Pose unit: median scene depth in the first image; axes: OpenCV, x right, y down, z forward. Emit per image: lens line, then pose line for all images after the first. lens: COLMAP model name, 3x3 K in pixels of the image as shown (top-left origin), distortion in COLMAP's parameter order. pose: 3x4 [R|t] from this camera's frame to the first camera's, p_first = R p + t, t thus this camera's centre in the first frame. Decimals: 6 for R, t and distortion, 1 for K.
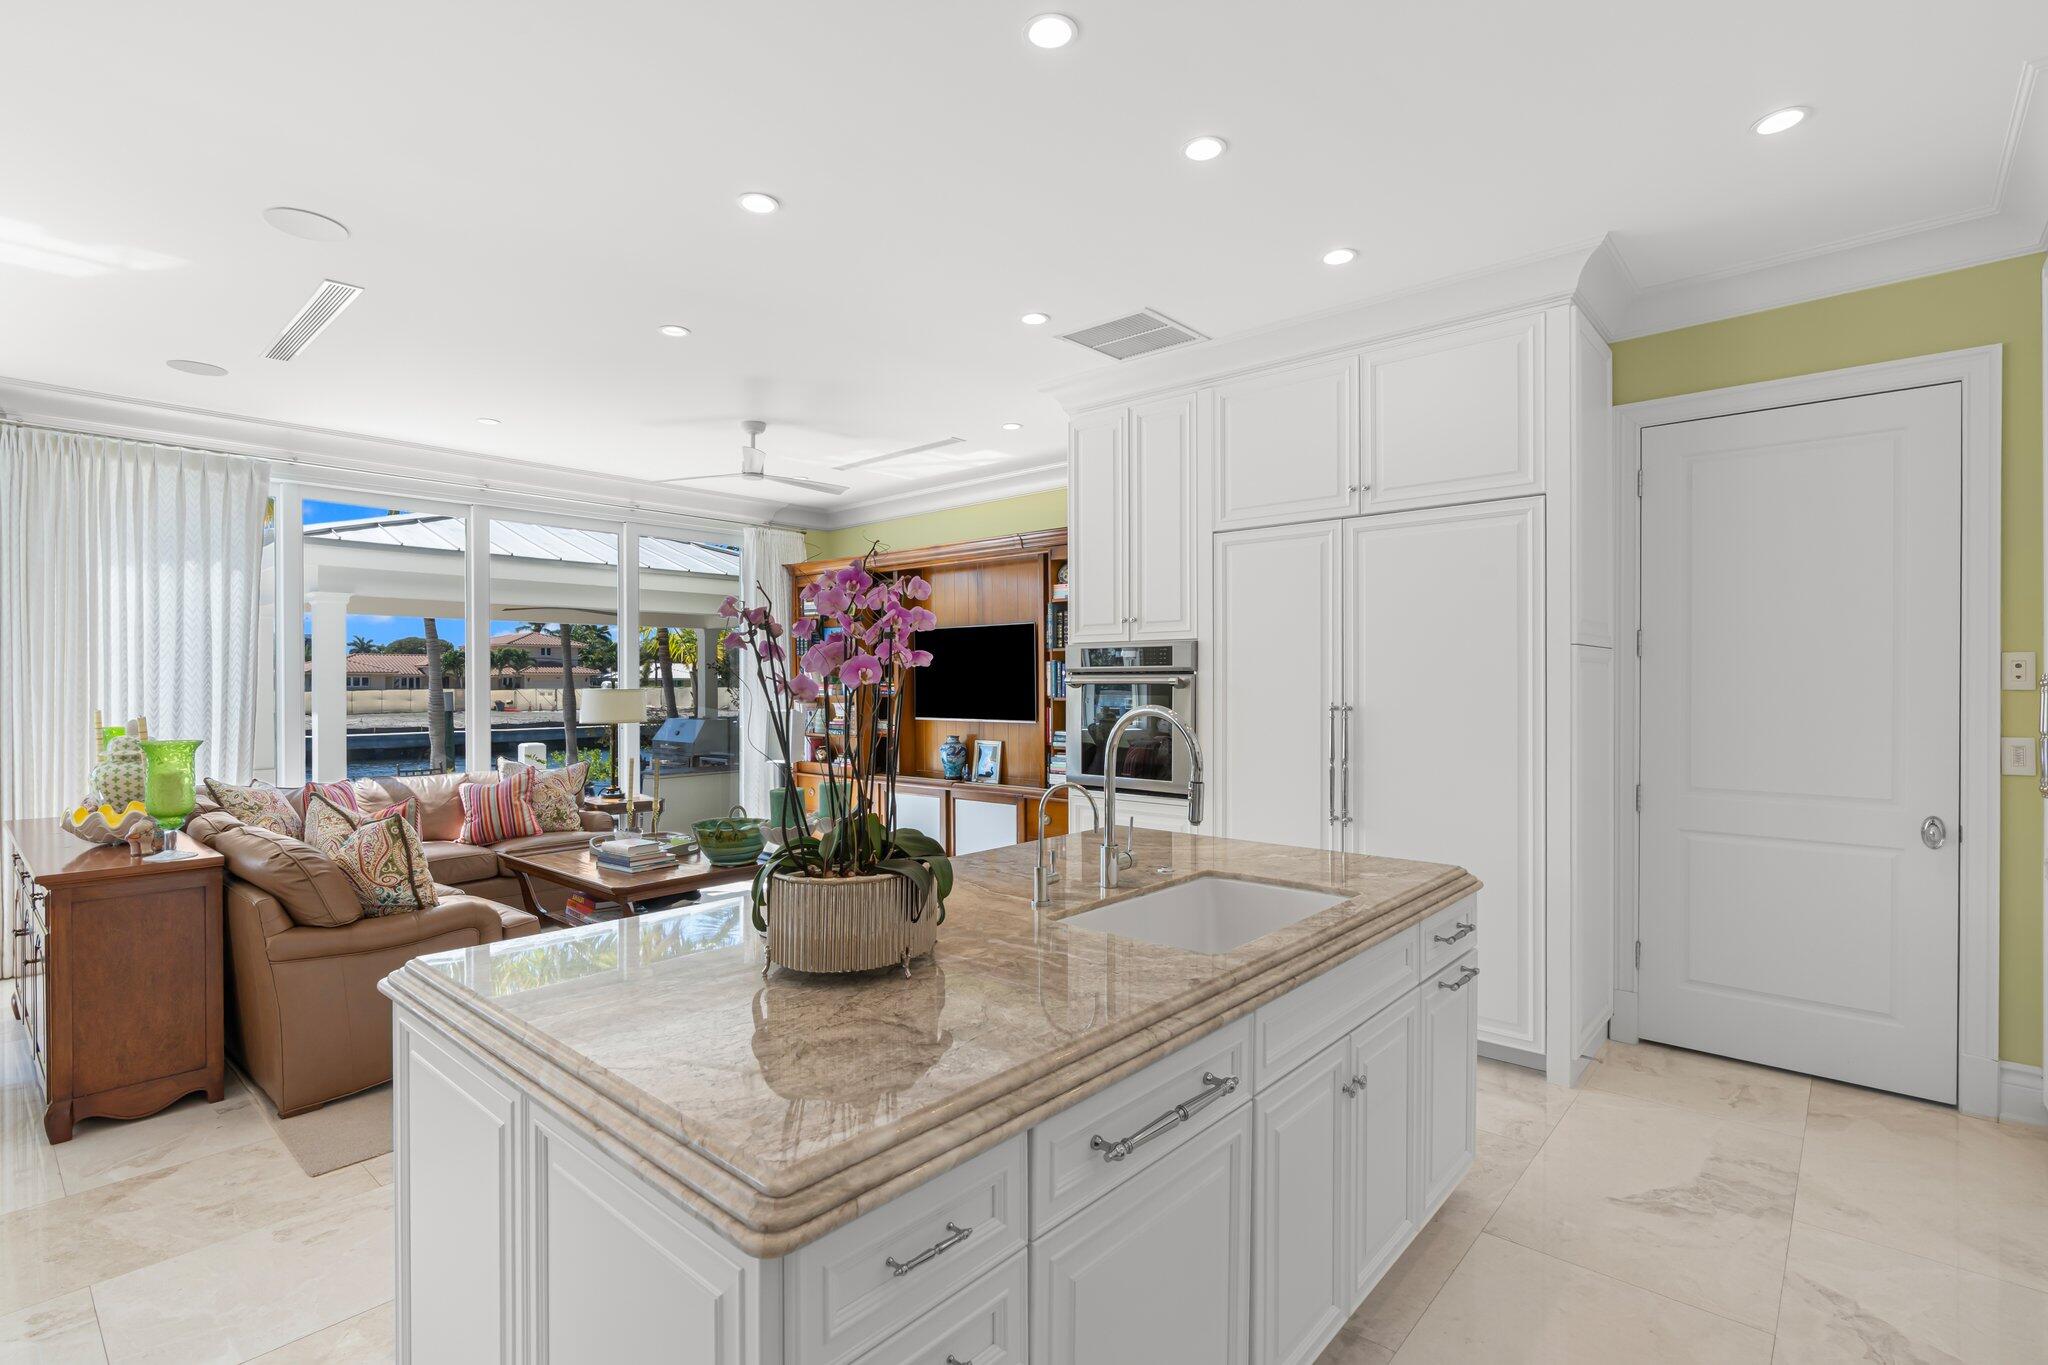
lens RADIAL K [[964.0, 0, 1021.3], [0, 964.0, 684.3], [0, 0, 1]] dist [-0.003227, 0.001760]
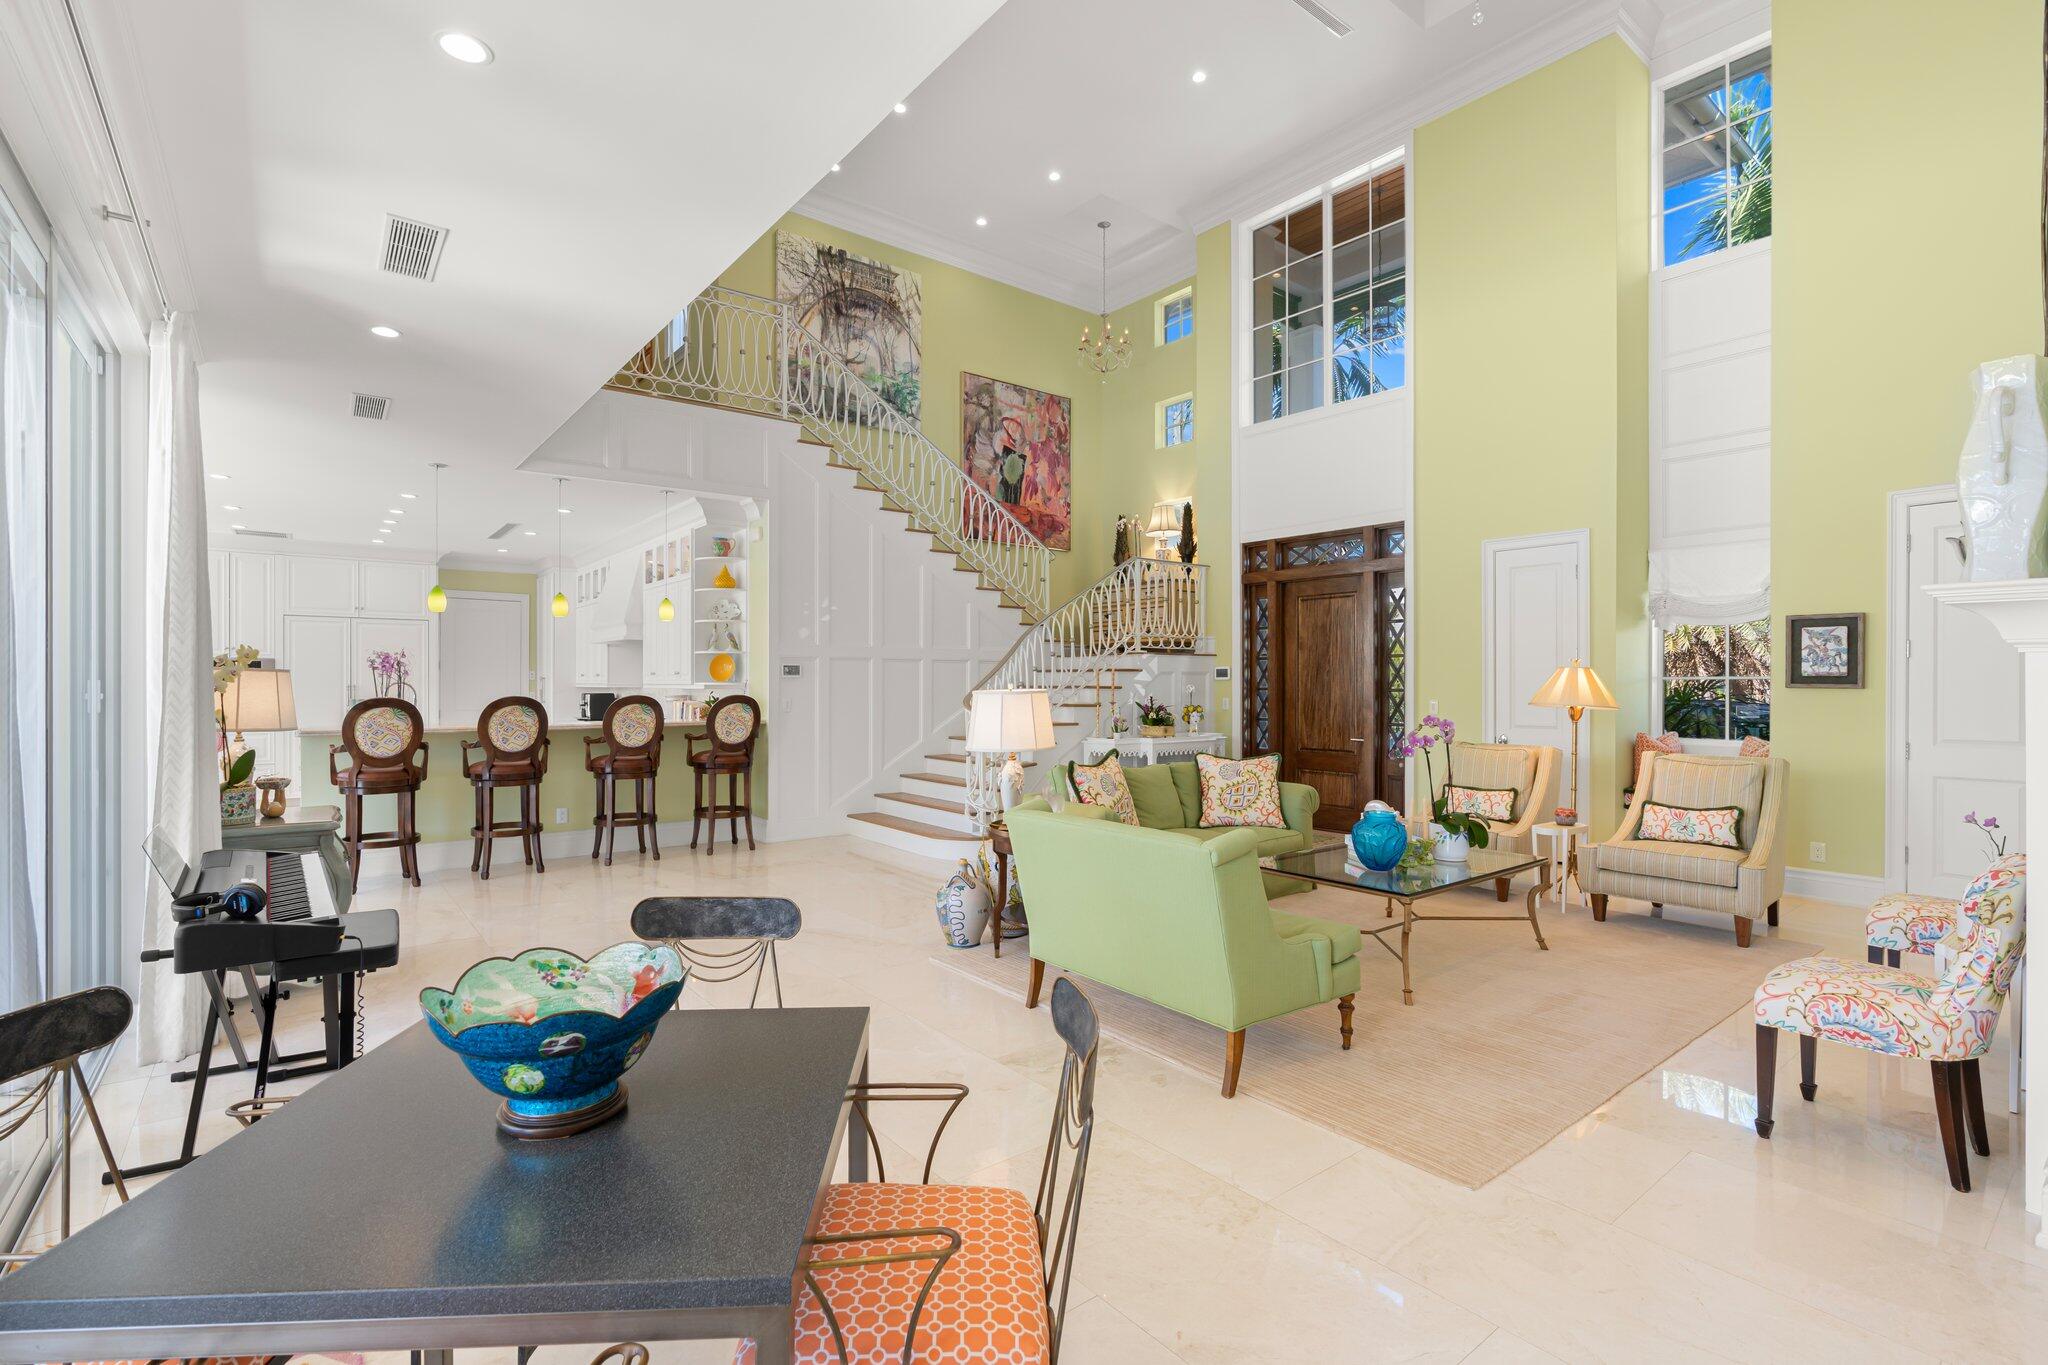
lens RADIAL K [[924.7, 0, 1018.6], [0, 924.7, 688.2], [0, 0, 1]] dist [-0.009892, 0.002936]
pose [[0.181950, -0.004611, 0.983297, -1.724912], [-0.000172, 0.999989, 0.004722, 0.018739], [-0.983308, -0.001028, 0.181947, -1.229149]]
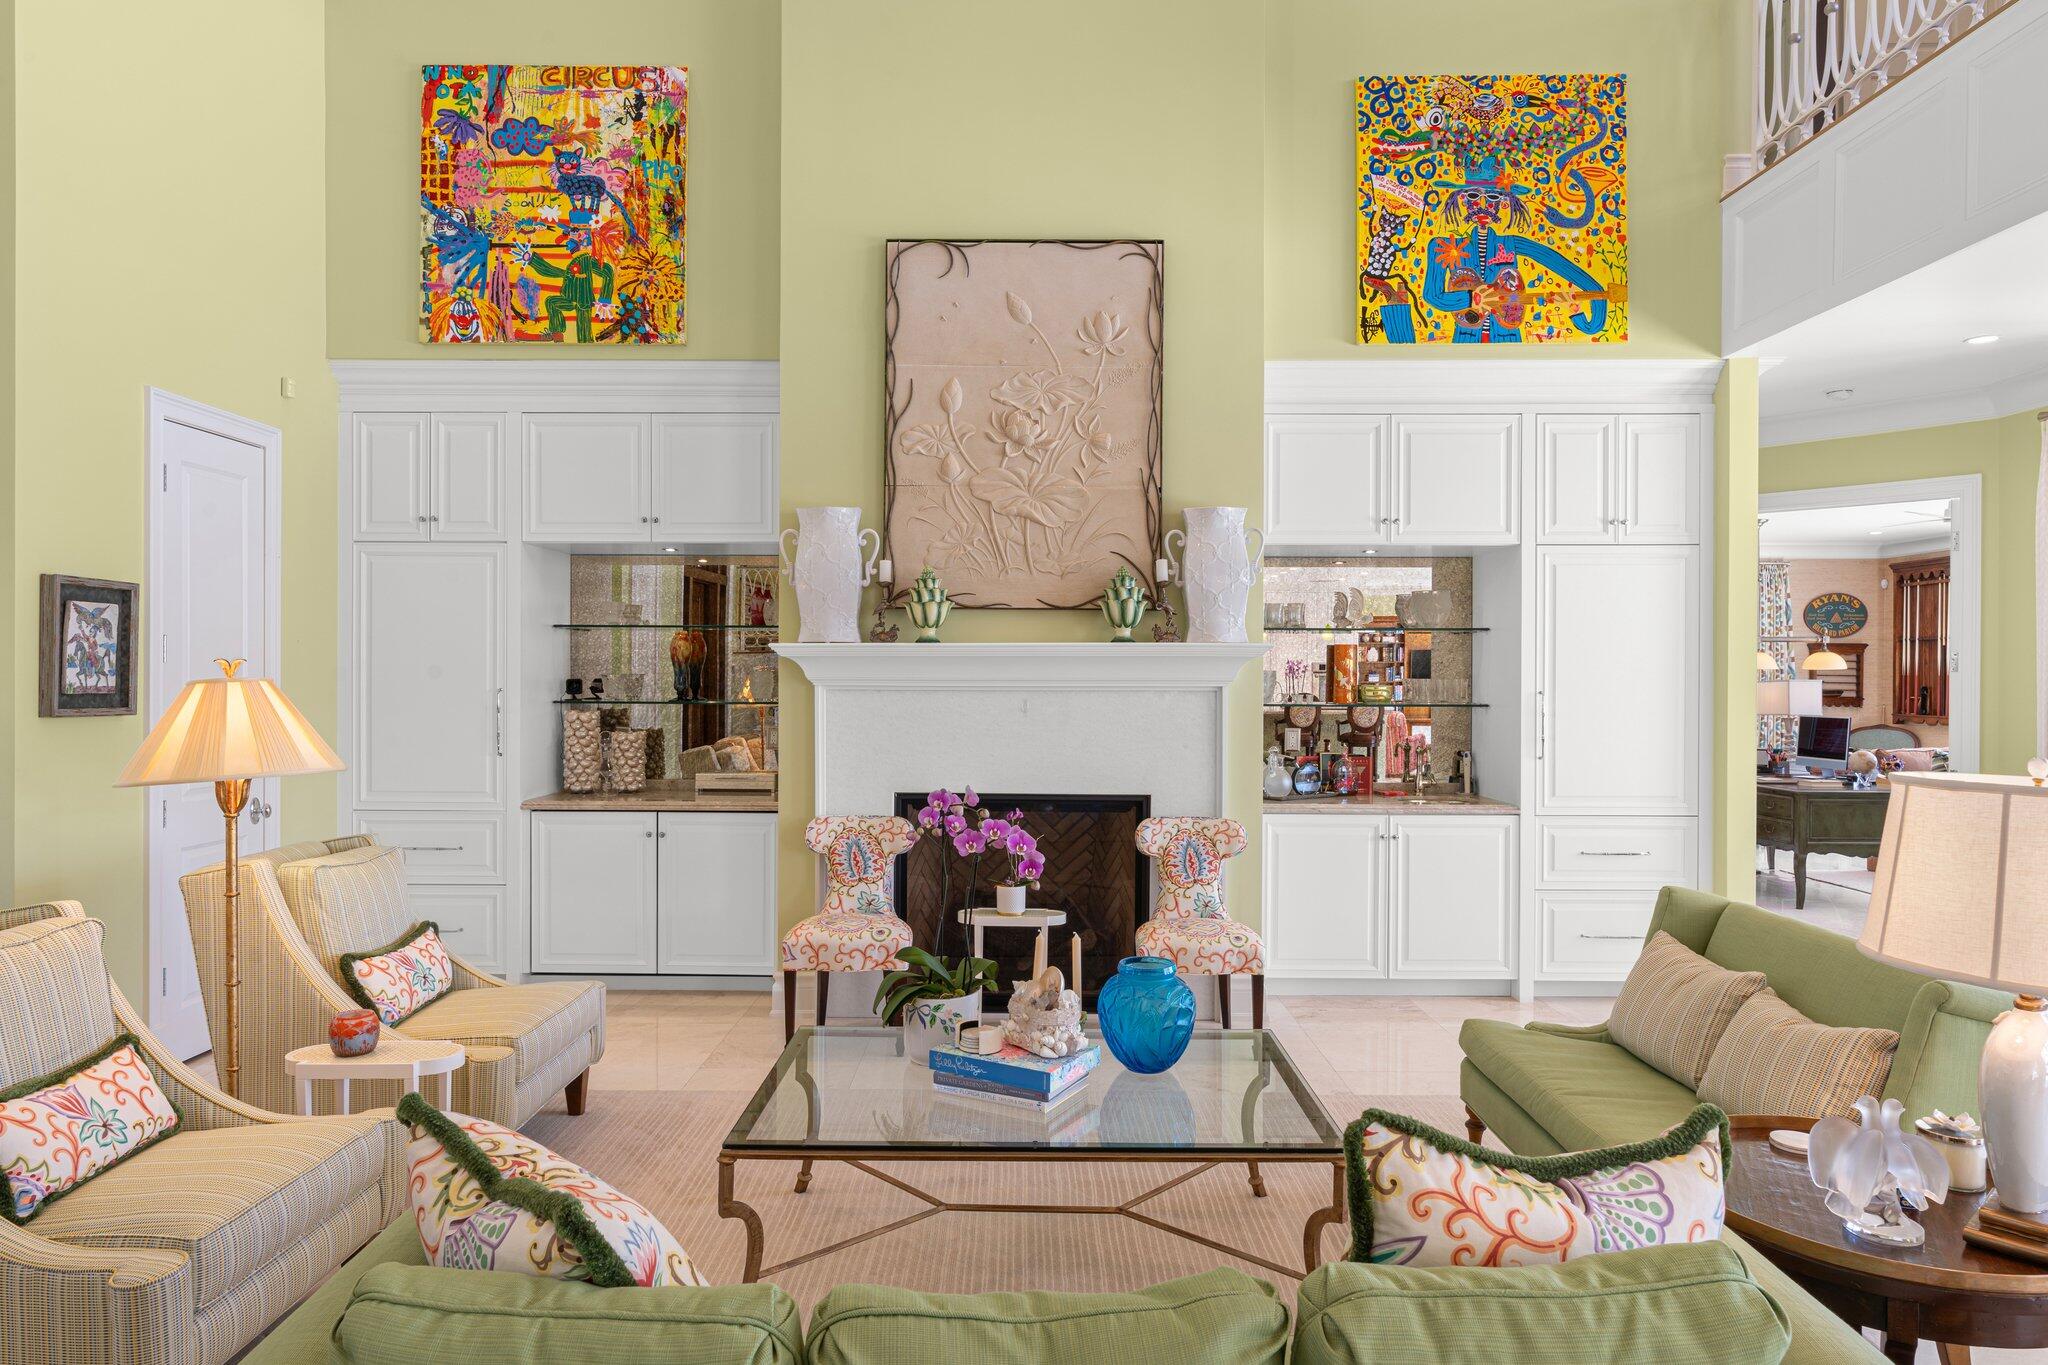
lens RADIAL K [[1246.4, 0, 1015.8], [0, 1246.4, 675.8], [0, 0, 1]] dist [-0.004248, 0.005530]
pose [[-0.754087, 0.000253, -0.656775, -0.142705], [-0.001935, 0.999995, 0.002606, -0.009601], [0.656772, 0.003236, -0.754082, -0.926741]]
